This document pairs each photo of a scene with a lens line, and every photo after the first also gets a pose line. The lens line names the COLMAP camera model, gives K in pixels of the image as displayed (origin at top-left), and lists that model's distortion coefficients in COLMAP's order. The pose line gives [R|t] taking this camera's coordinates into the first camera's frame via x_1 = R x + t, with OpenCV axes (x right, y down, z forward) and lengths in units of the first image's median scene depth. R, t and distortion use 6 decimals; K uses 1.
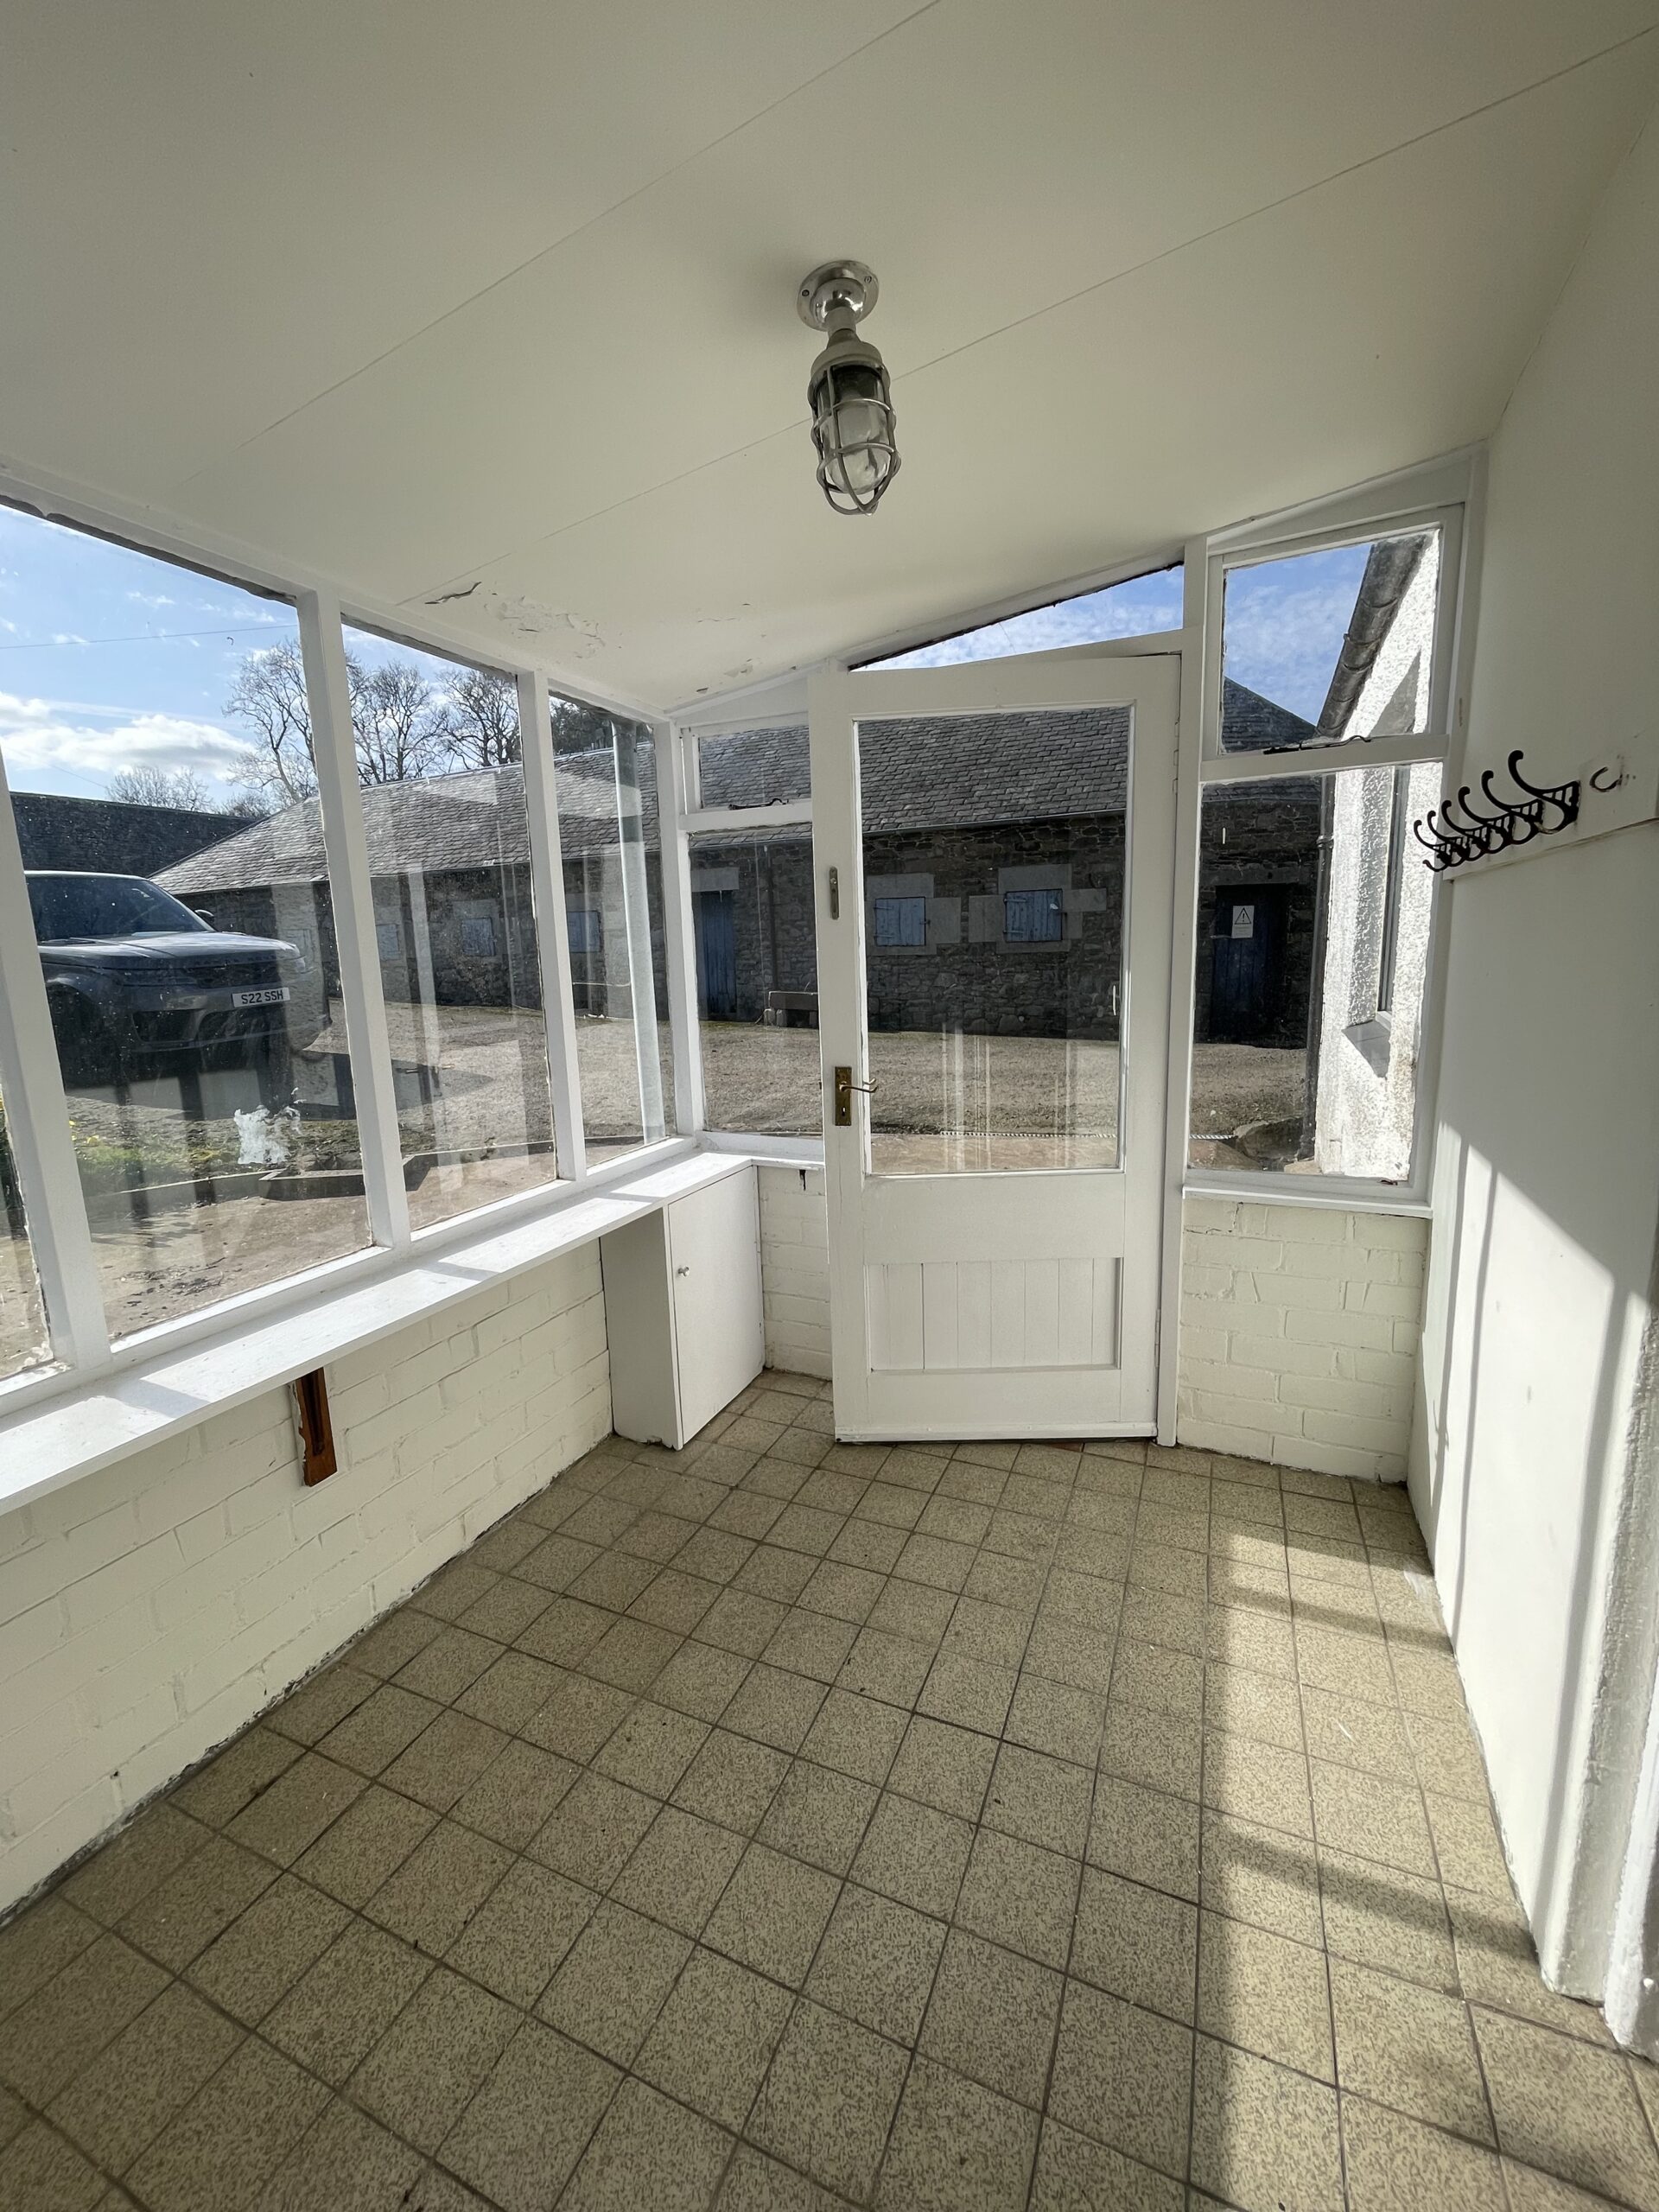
lens RADIAL K [[889.1, 0, 823.3], [0, 889.1, 1104.5], [0, 0, 1]] dist [-0.000851, 0.000123]
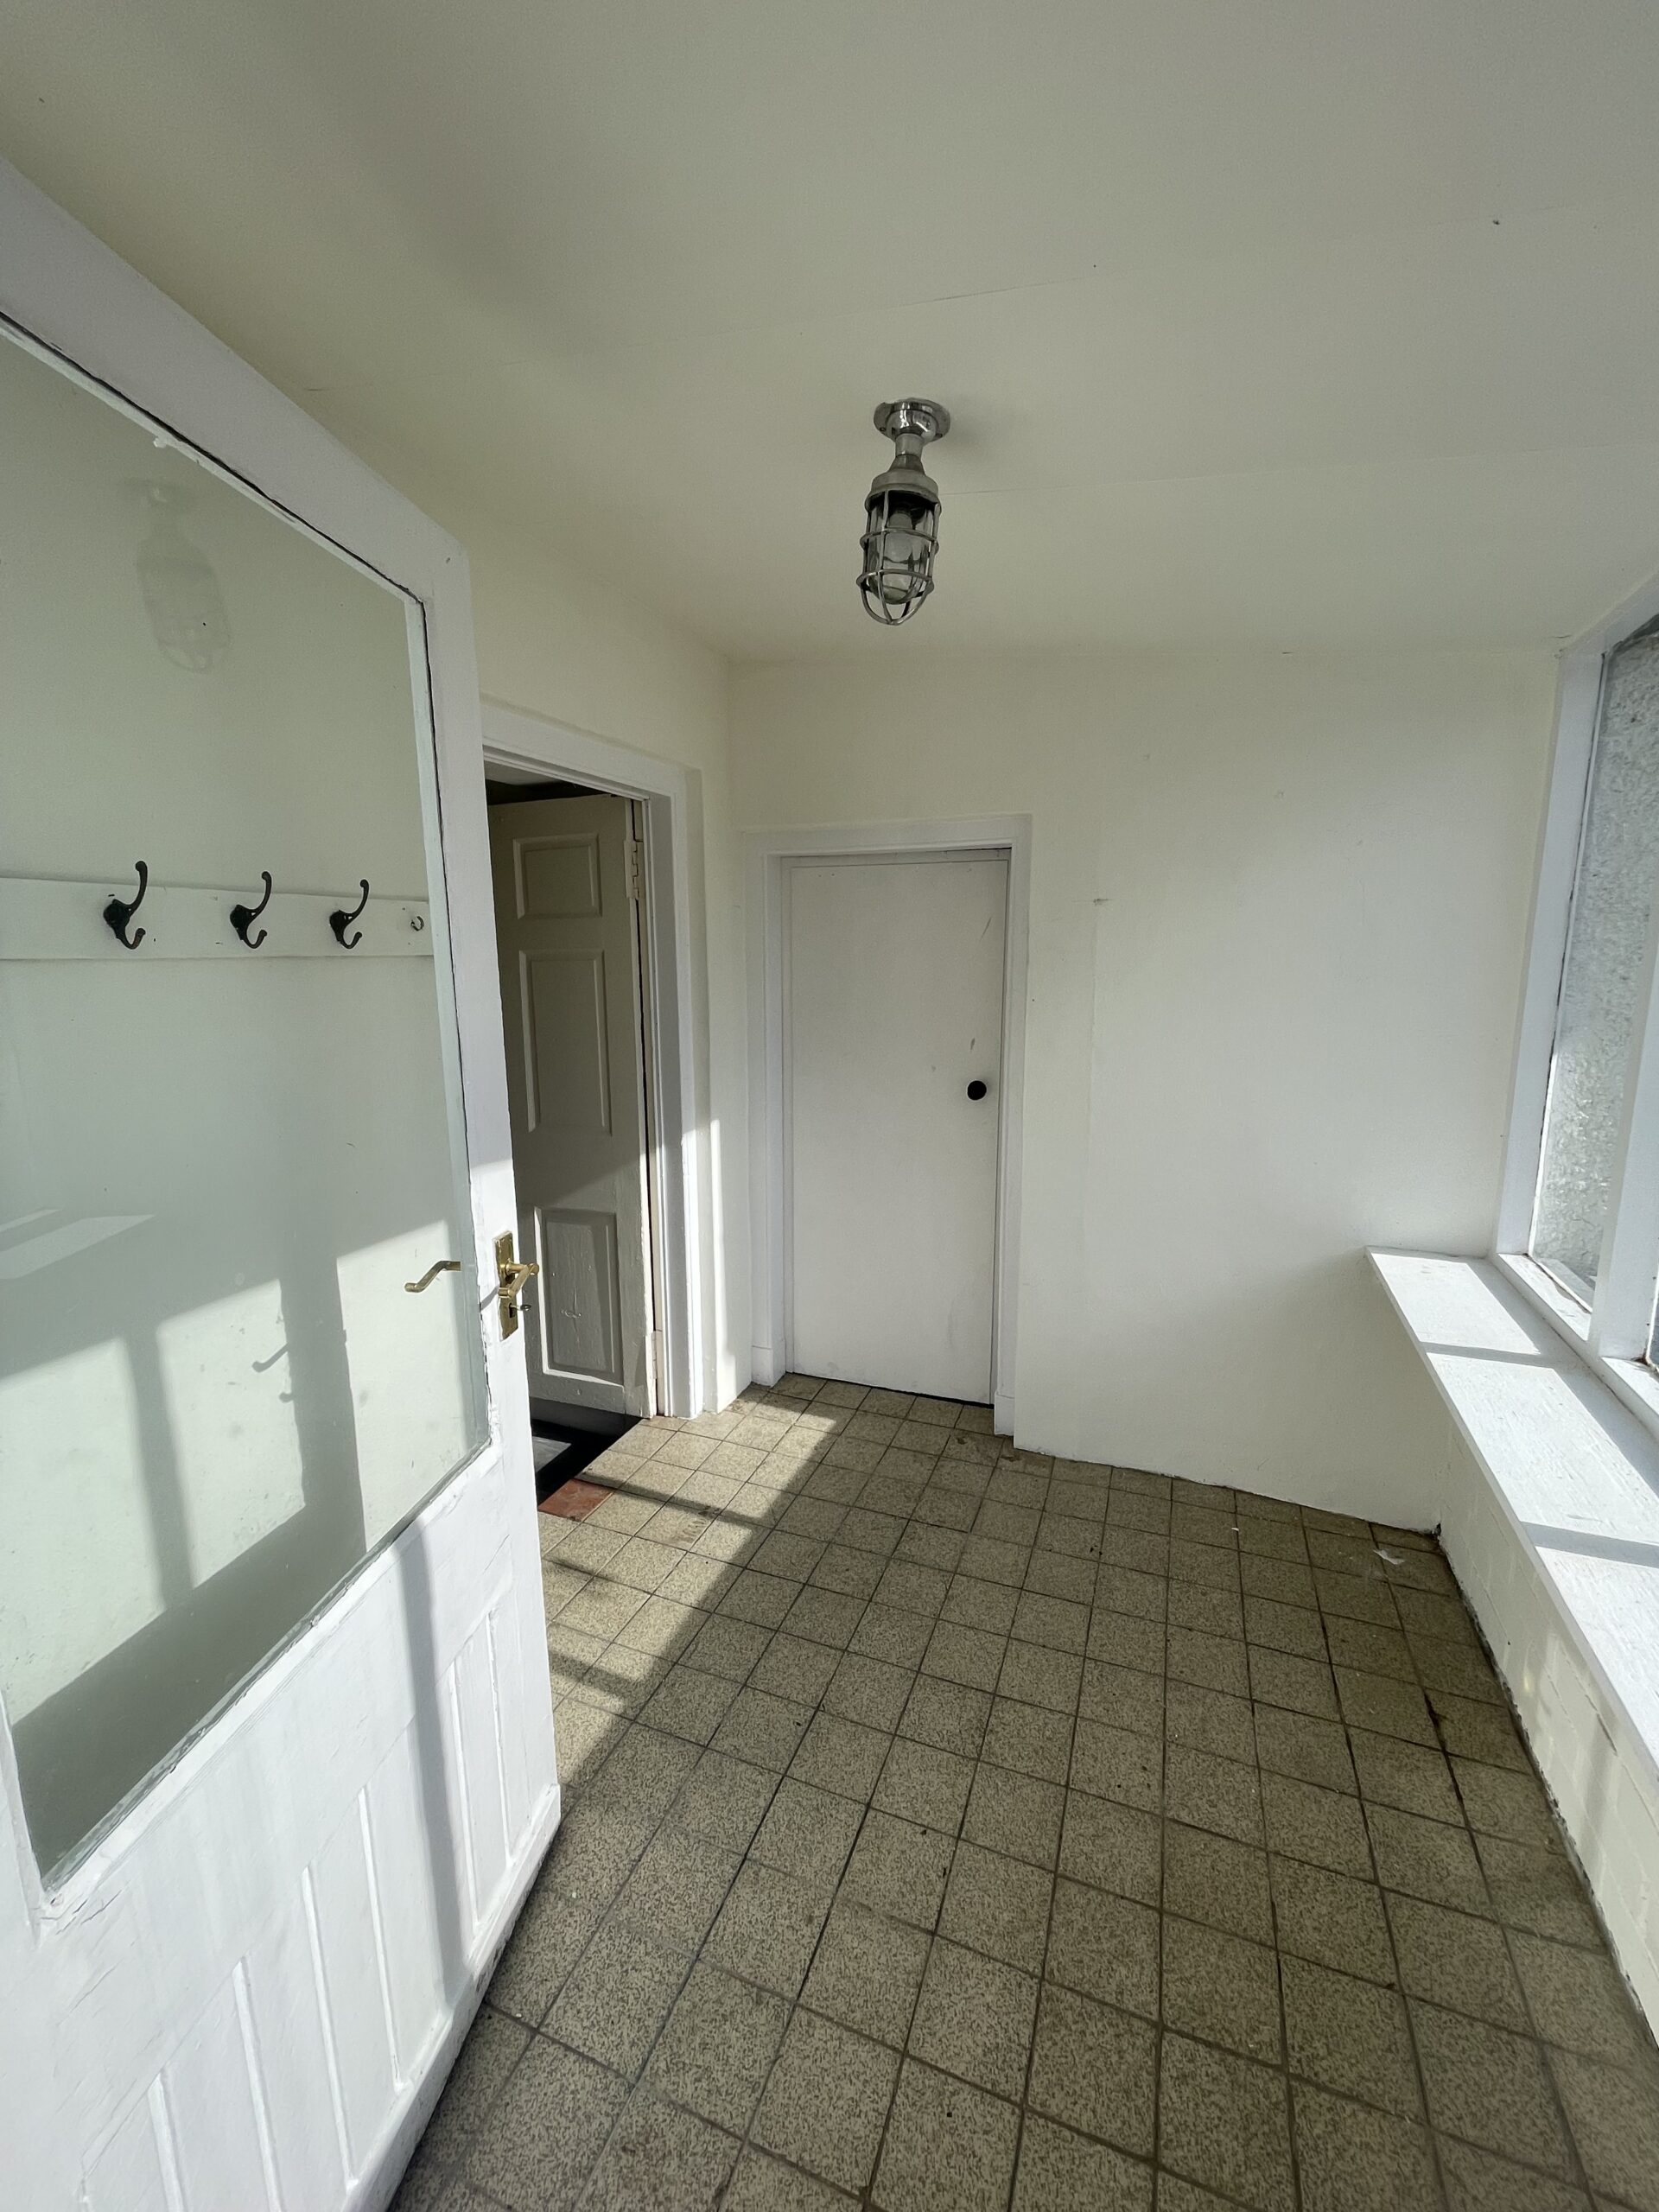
lens RADIAL K [[889.1, 0, 823.3], [0, 889.1, 1104.5], [0, 0, 1]] dist [-0.000851, 0.000123]
pose [[-0.998304, 0.048658, -0.031952, 0.163416], [0.034963, 0.940061, 0.339208, -0.409323], [0.046542, 0.337516, -0.940169, 1.874783]]
